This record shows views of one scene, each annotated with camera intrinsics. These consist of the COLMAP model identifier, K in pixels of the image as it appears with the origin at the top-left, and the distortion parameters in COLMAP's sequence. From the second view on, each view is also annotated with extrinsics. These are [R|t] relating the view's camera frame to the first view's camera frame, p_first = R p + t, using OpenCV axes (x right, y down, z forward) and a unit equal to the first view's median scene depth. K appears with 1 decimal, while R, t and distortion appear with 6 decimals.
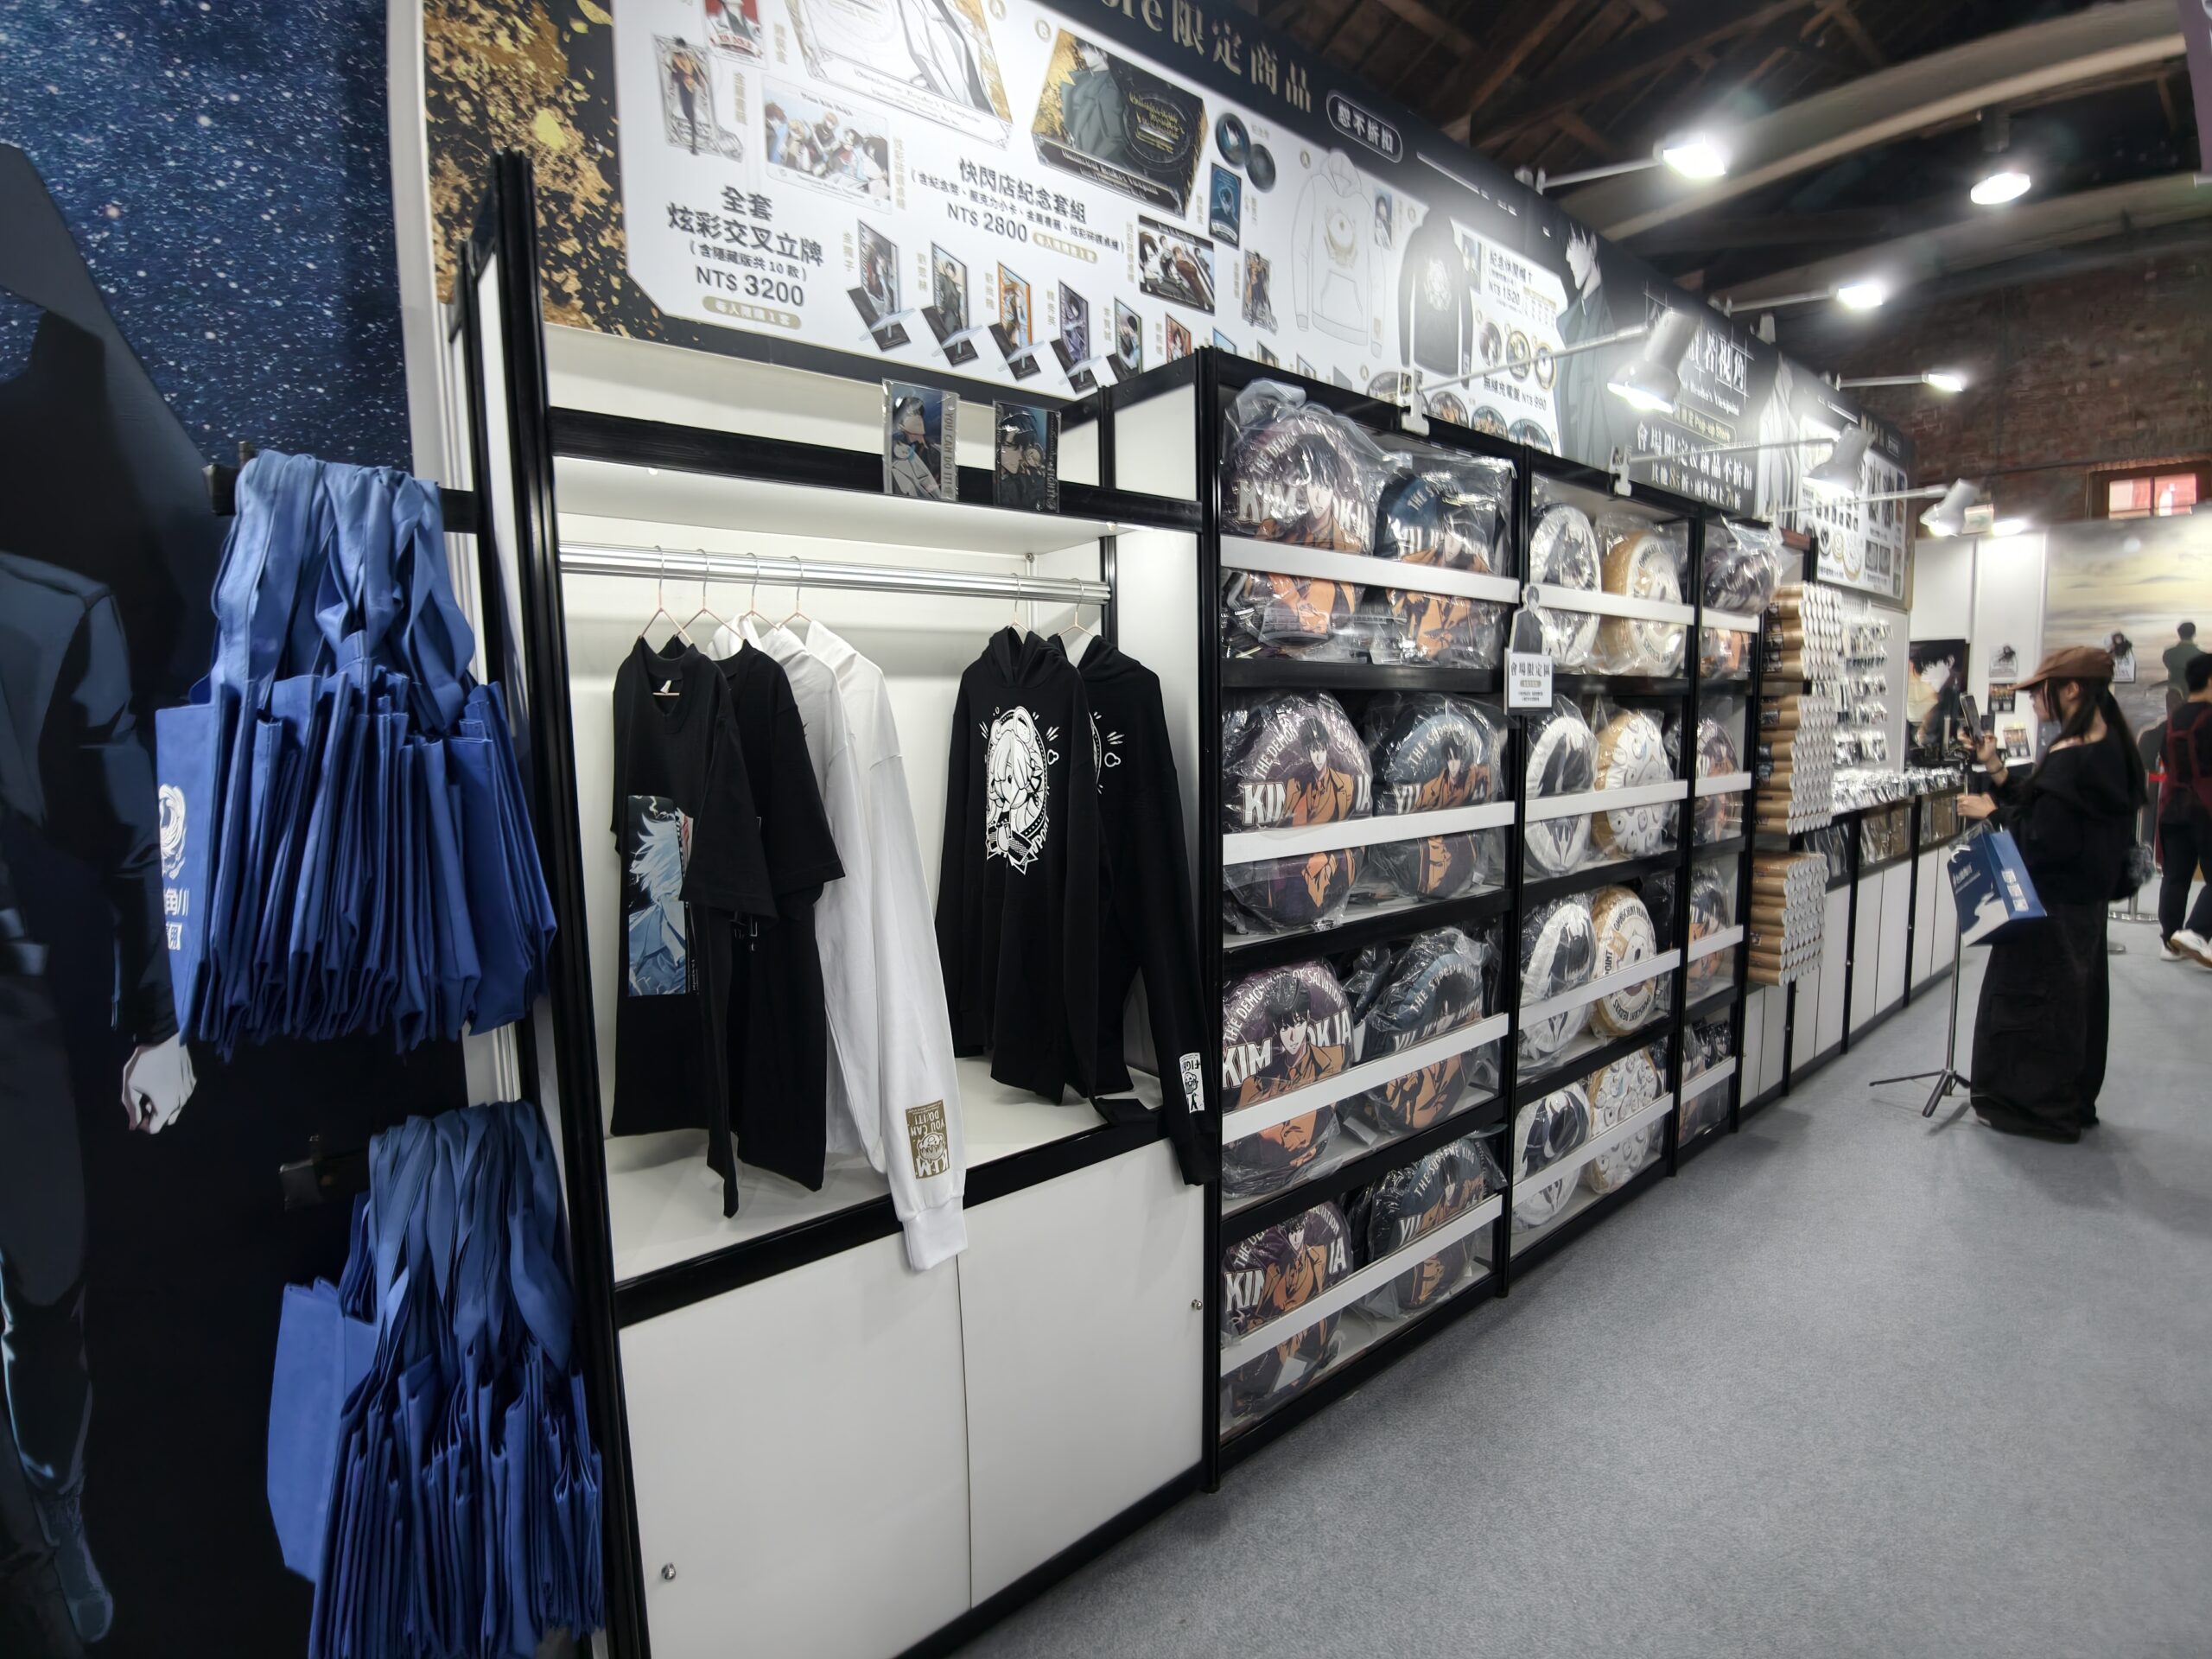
lens RADIAL K [[984.3, 0, 1106.0], [0, 984.3, 829.5], [0, 0, 1]] dist [-0.026855, -0.000563]
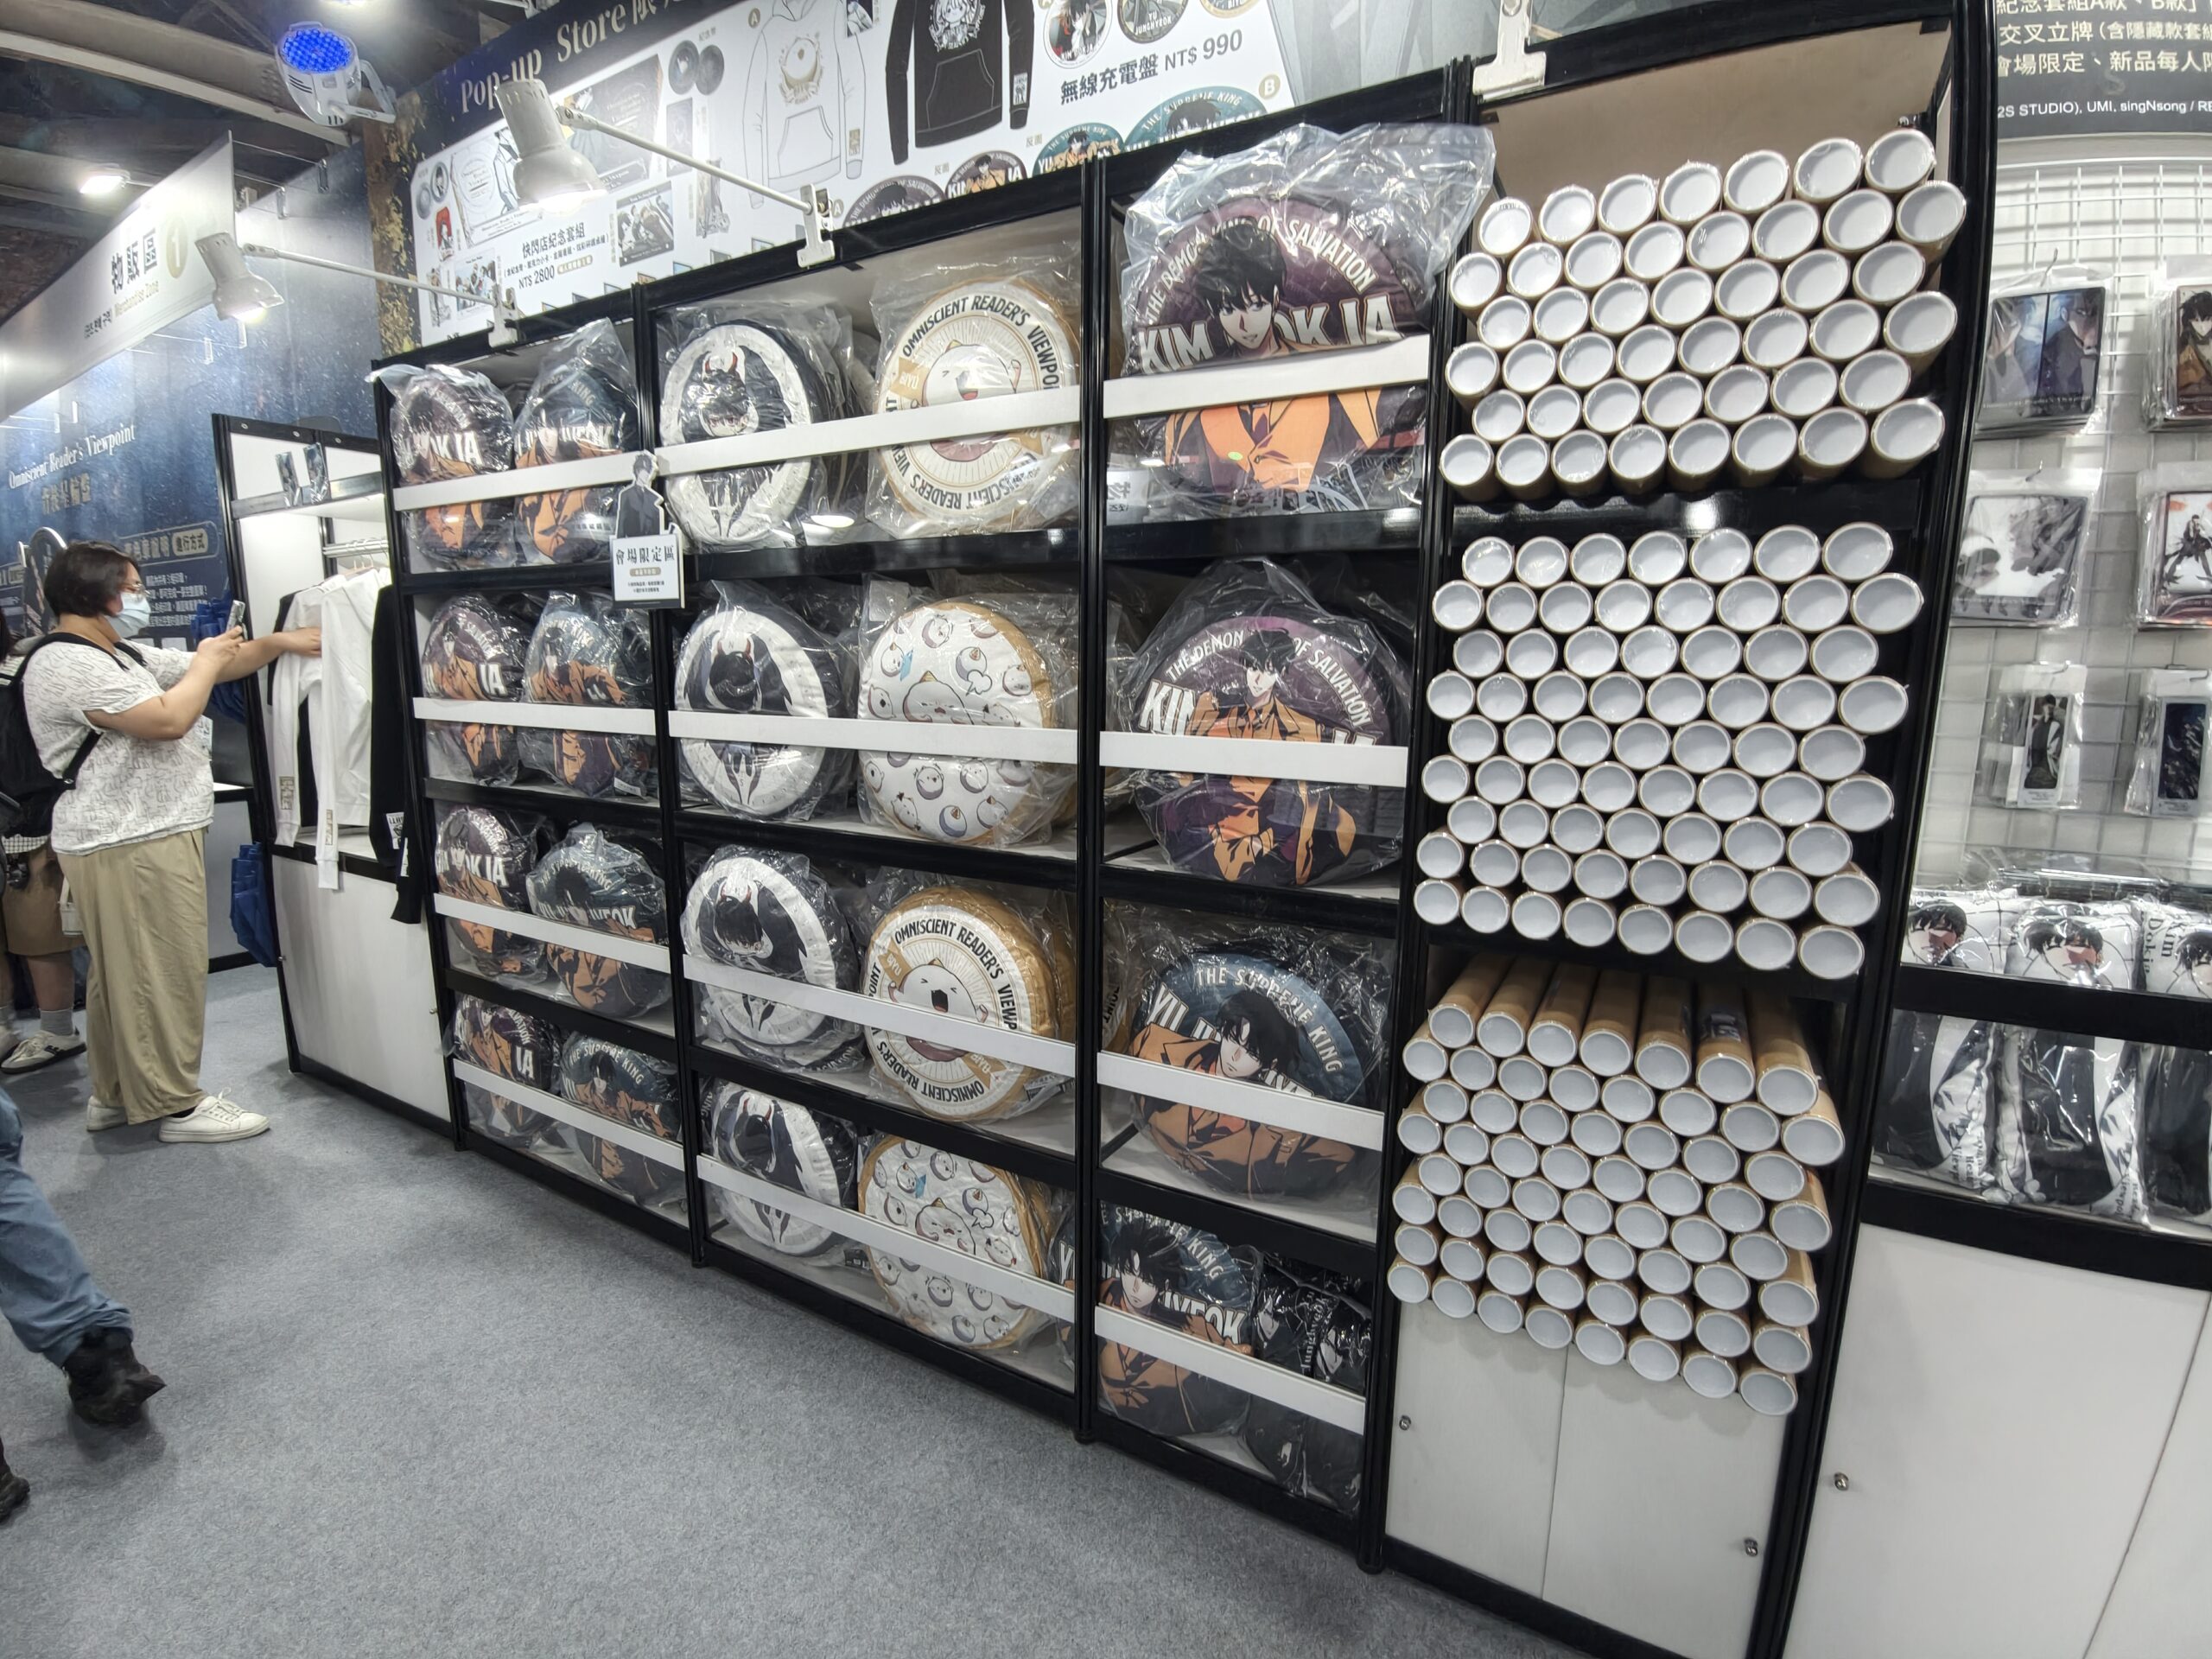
lens RADIAL K [[984.3, 0, 1106.0], [0, 984.3, 829.5], [0, 0, 1]] dist [-0.026855, -0.000563]
pose [[0.379846, 0.182801, -0.906808, 1.478441], [-0.113226, 0.982097, 0.150550, -0.107928], [0.918094, 0.045489, 0.393743, 1.101304]]
